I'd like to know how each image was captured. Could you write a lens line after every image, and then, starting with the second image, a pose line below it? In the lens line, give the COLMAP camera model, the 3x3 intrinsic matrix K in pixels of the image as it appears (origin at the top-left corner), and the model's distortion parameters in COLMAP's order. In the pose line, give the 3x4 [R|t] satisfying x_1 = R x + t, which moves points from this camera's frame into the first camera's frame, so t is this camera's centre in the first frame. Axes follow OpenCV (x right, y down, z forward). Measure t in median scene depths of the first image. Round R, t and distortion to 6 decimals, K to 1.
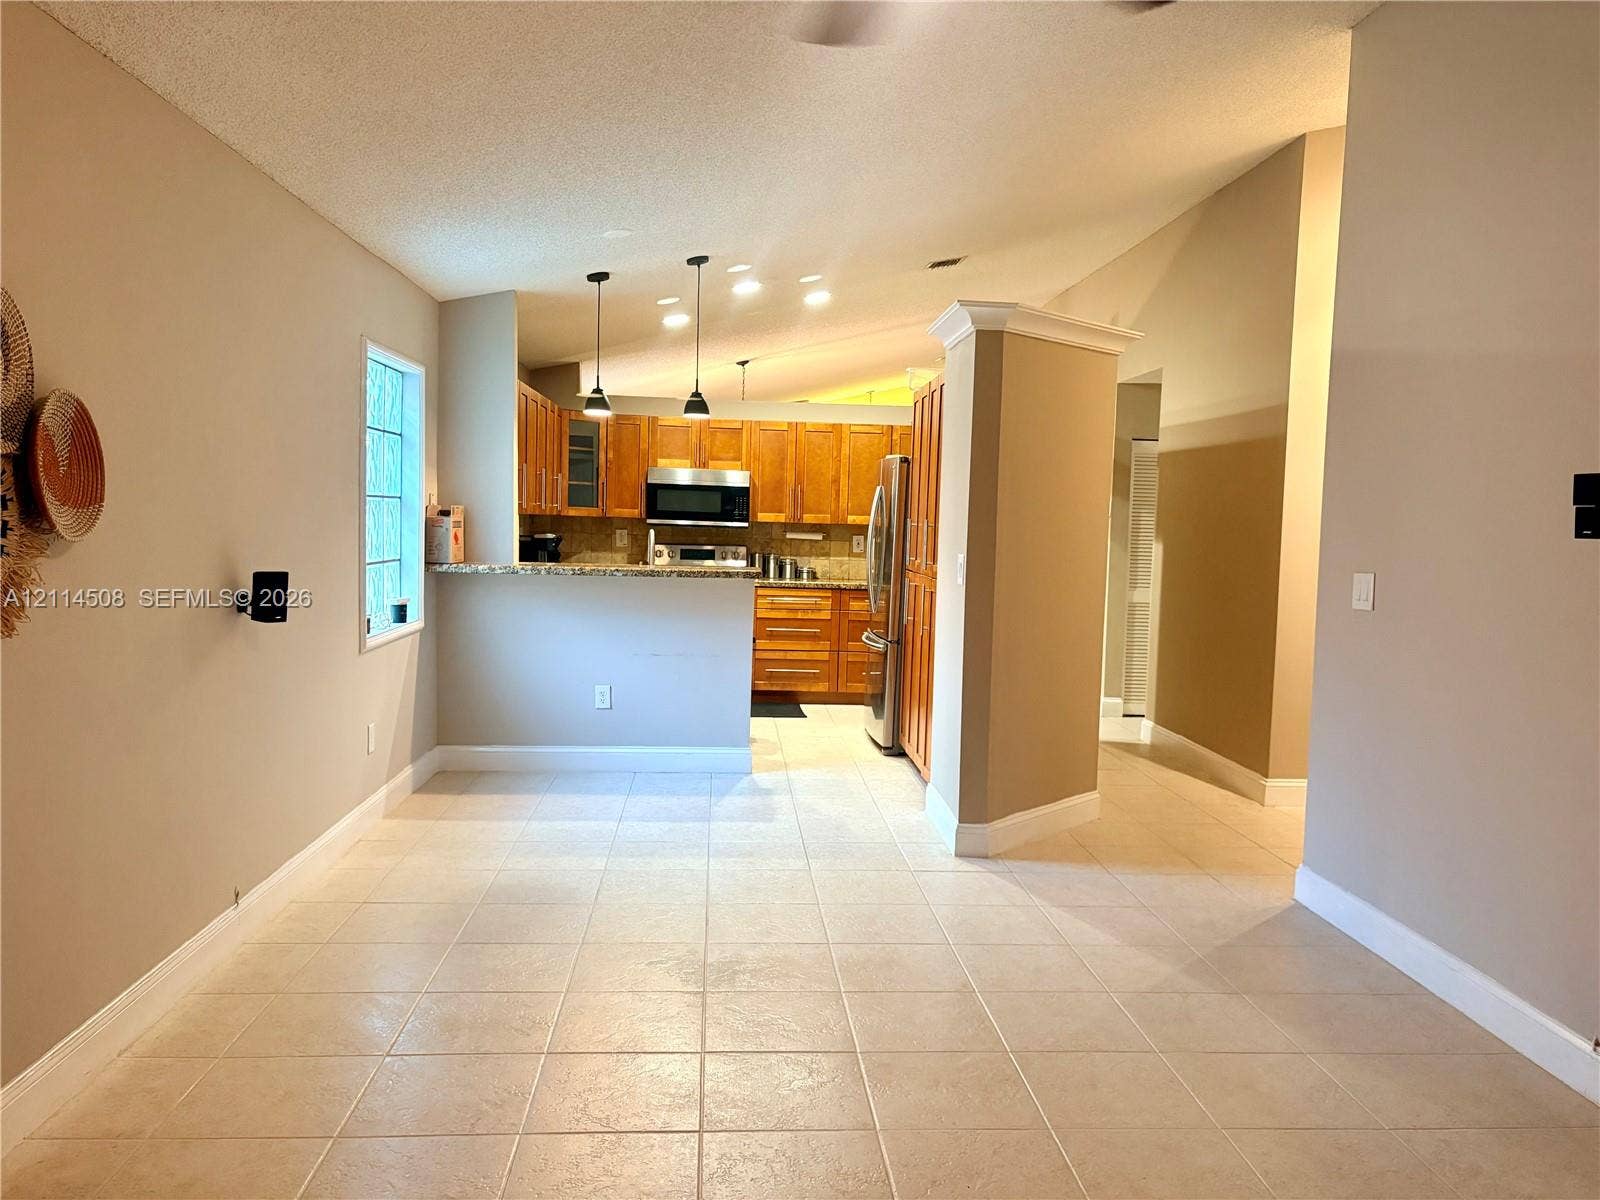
lens RADIAL K [[1227.1, 0, 809.1], [0, 1227.1, 610.7], [0, 0, 1]] dist [0.055769, -0.055774]
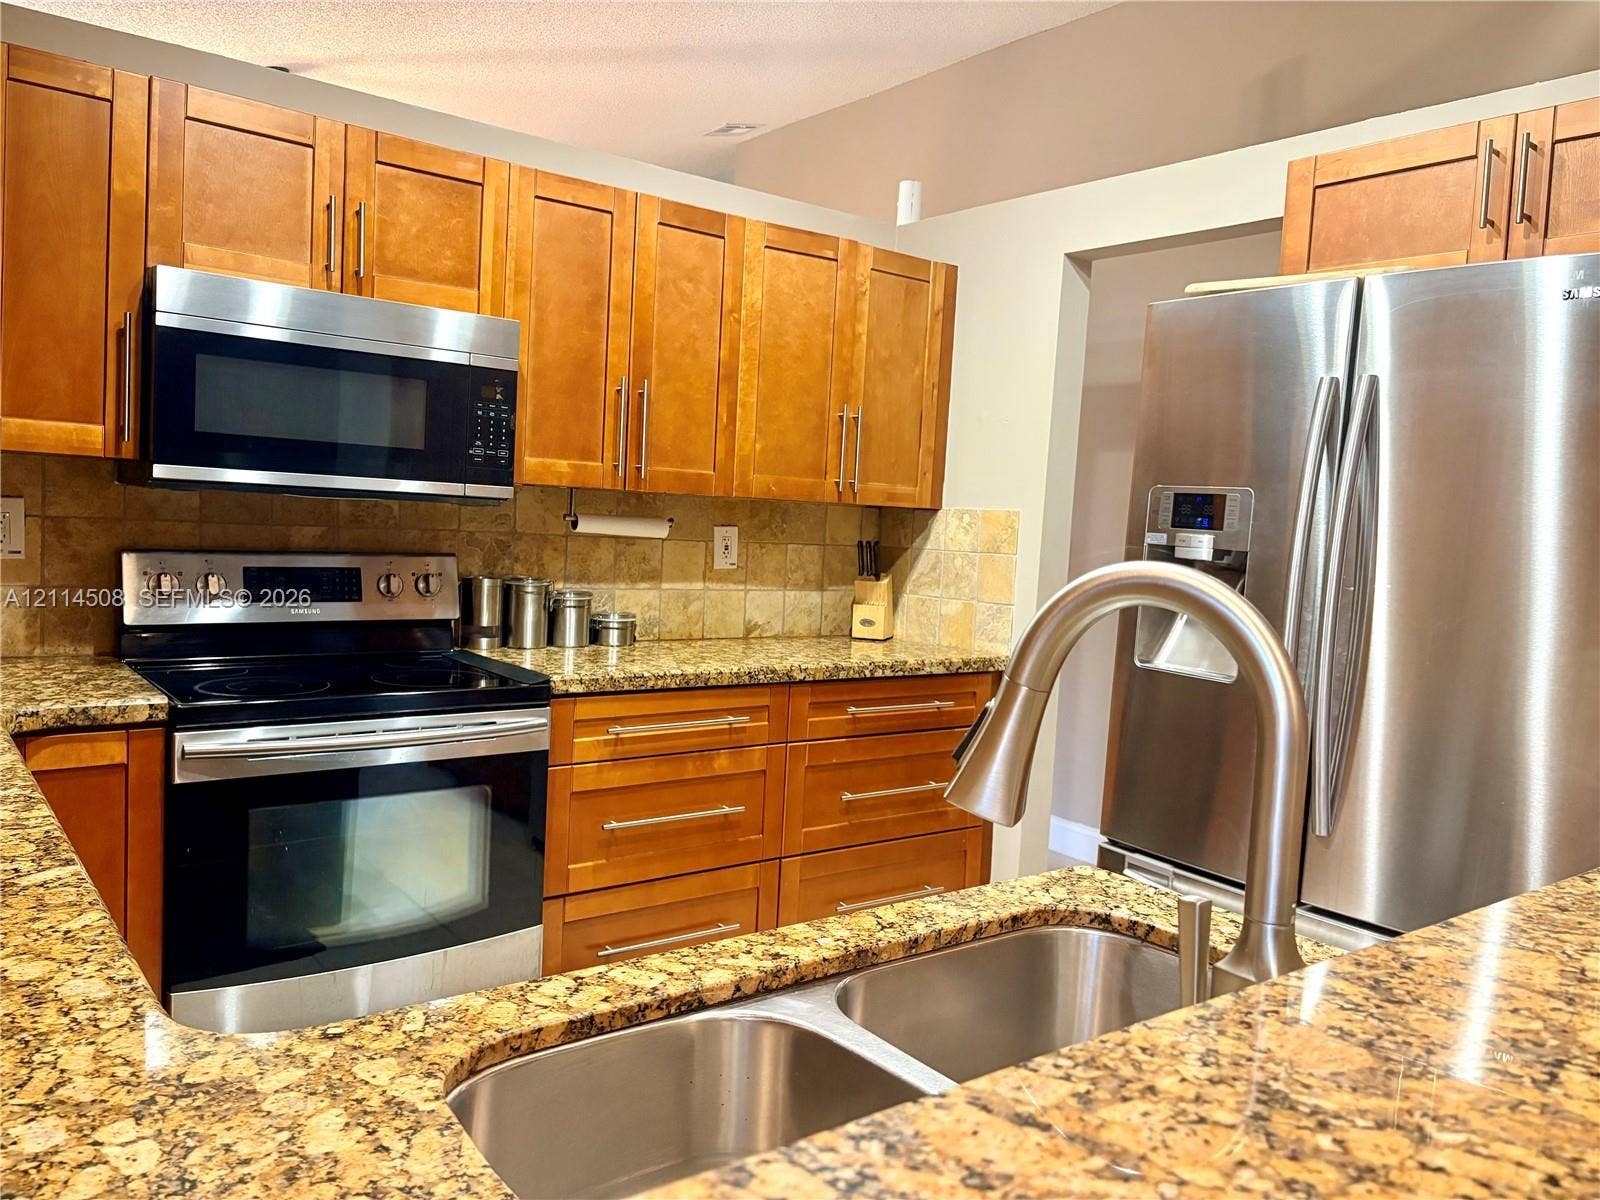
lens RADIAL K [[1227.1, 0, 802.4], [0, 1227.1, 595.4], [0, 0, 1]] dist [0.055769, -0.055774]
pose [[0.832181, -0.022418, 0.554050, -0.239911], [0.014052, 0.999714, 0.019344, -0.071391], [-0.554325, -0.008312, 0.832259, 1.019336]]
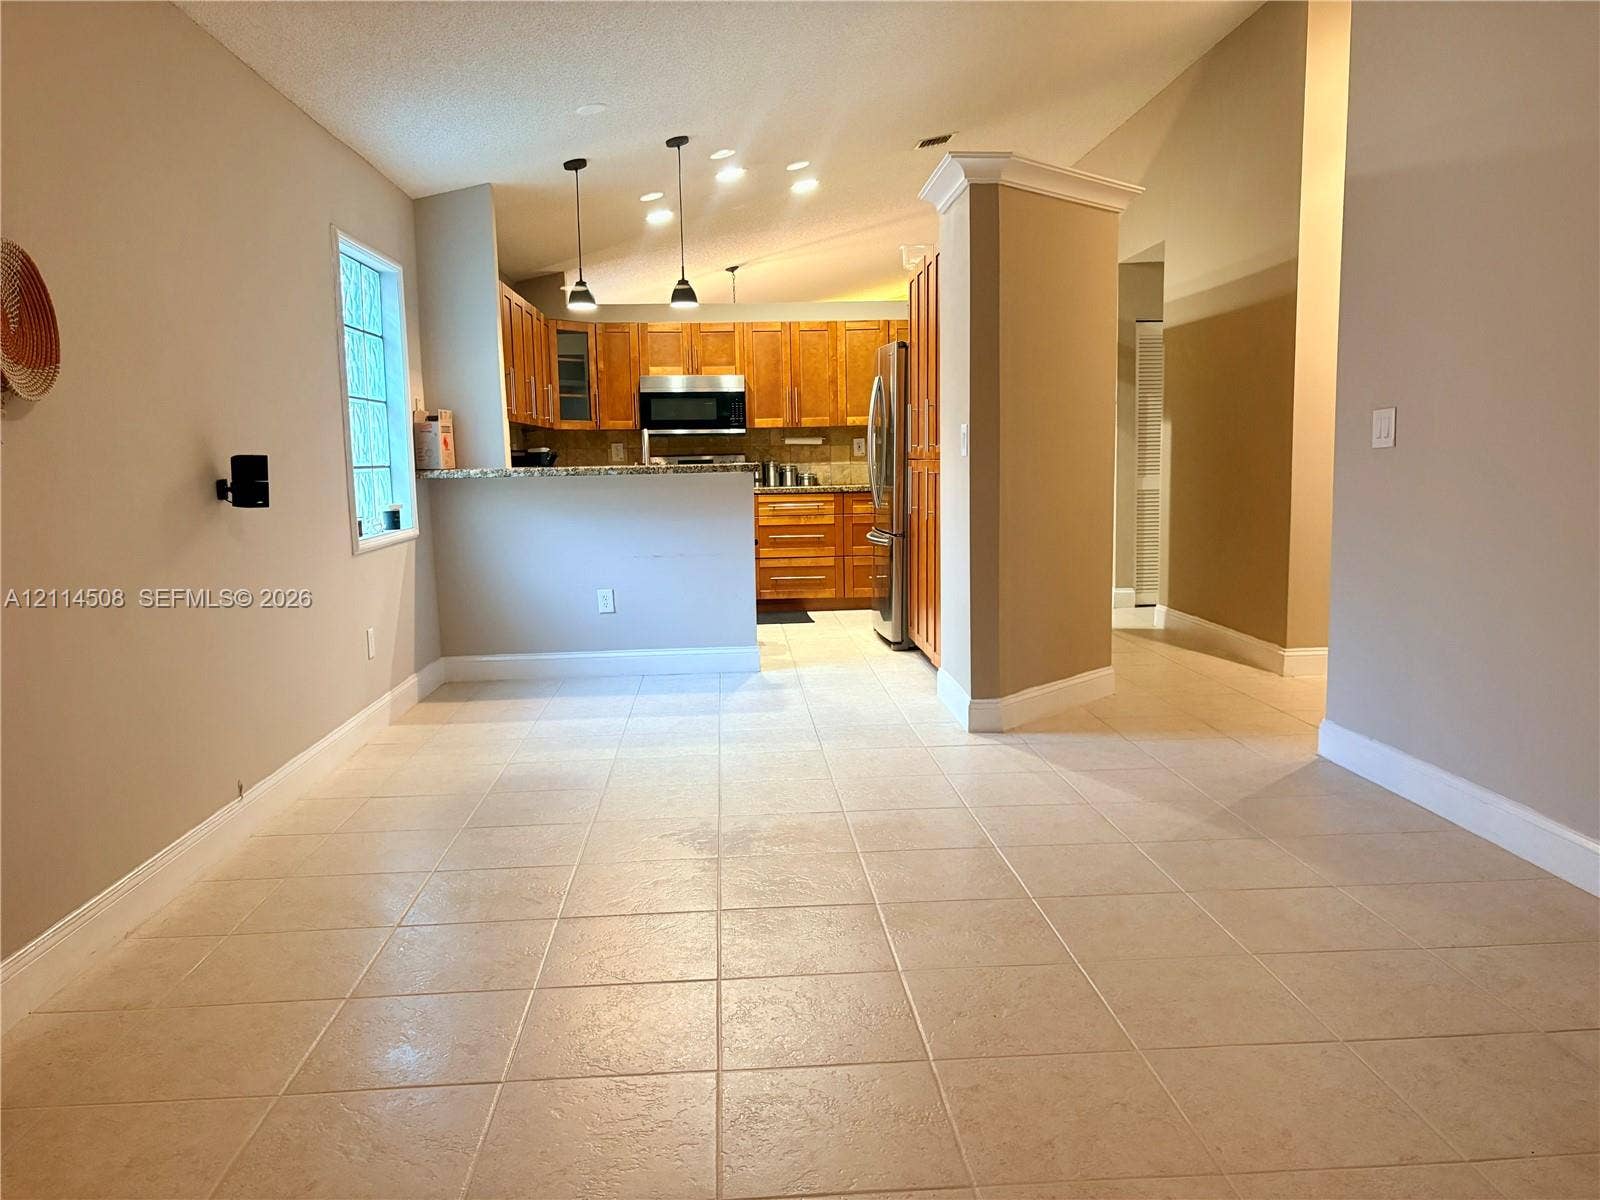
lens RADIAL K [[1227.1, 0, 803.2], [0, 1227.1, 617.3], [0, 0, 1]] dist [0.055769, -0.055774]
pose [[0.998793, -0.047489, -0.012520, 0.002177], [0.048113, 0.997303, 0.055423, 0.038397], [0.009855, -0.055959, 0.998384, 0.019396]]
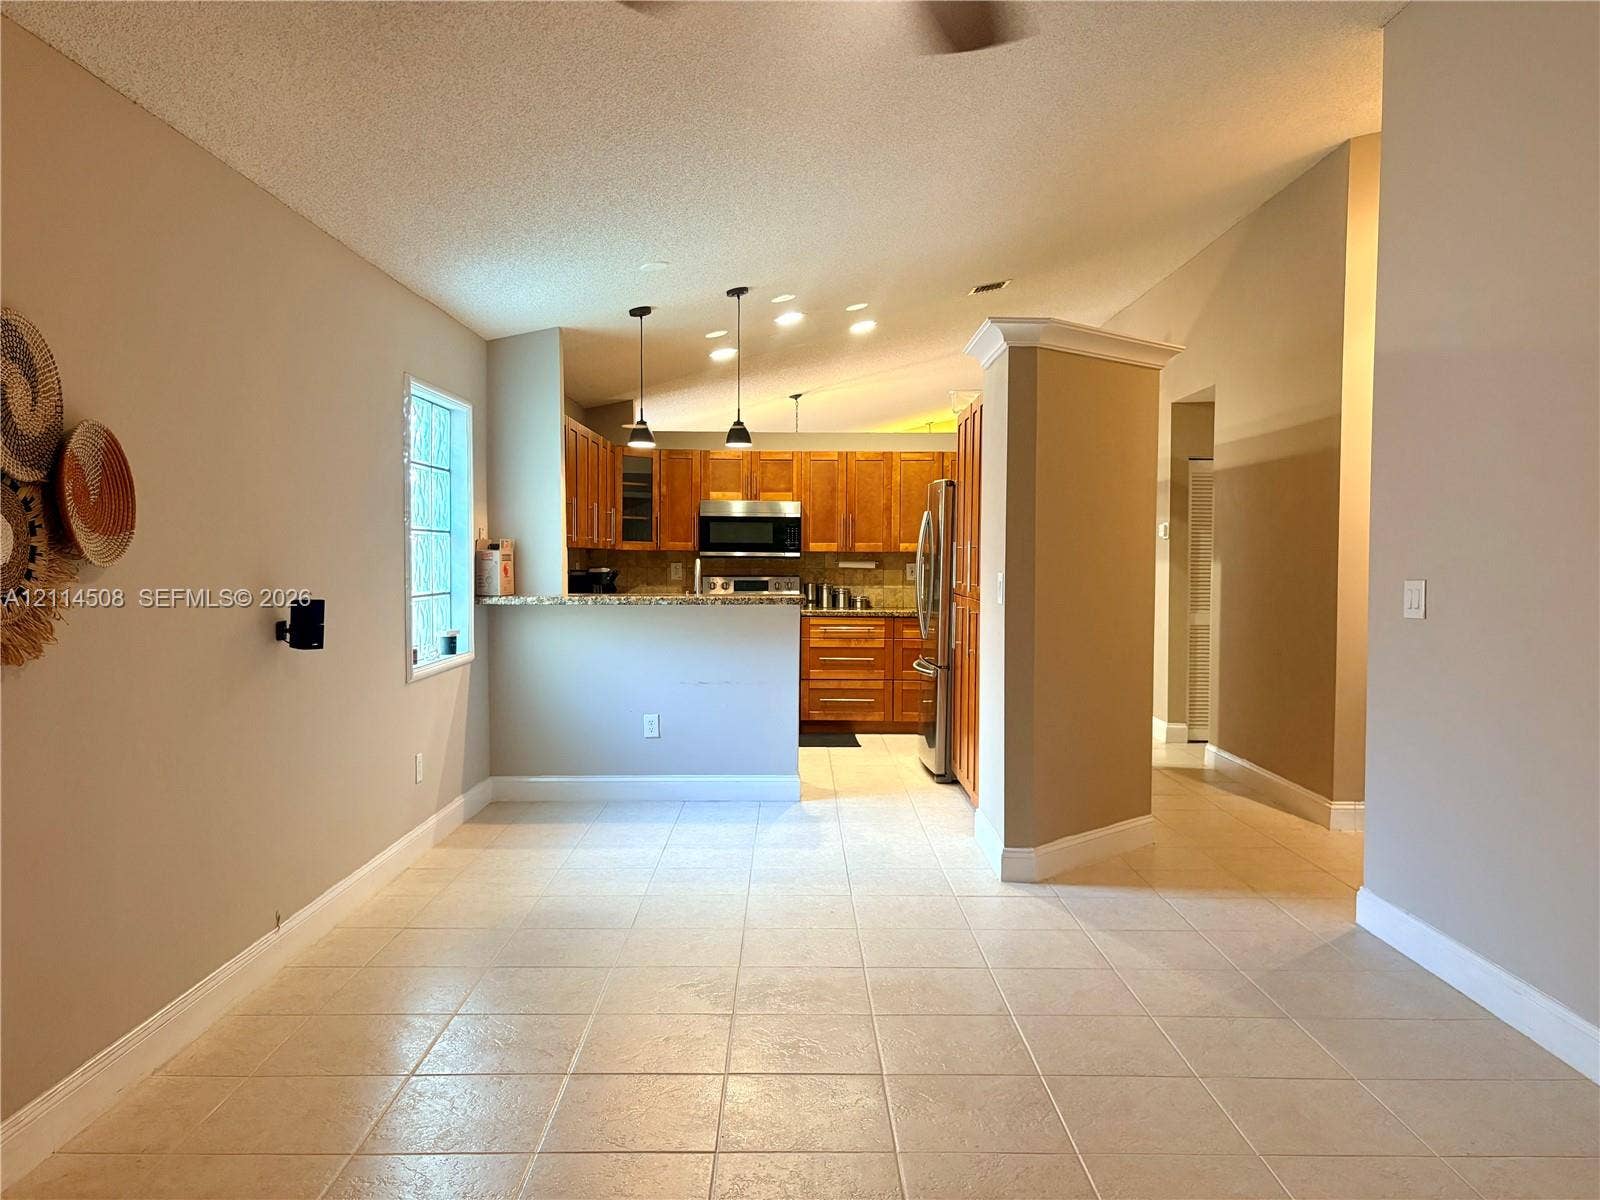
lens RADIAL K [[1227.1, 0, 803.3], [0, 1227.1, 610.1], [0, 0, 1]] dist [0.055769, -0.055774]
pose [[0.997706, -0.020005, -0.064674, 0.024380], [0.017956, 0.999323, -0.032117, 0.010564], [0.065273, 0.030882, 0.997389, 0.004617]]
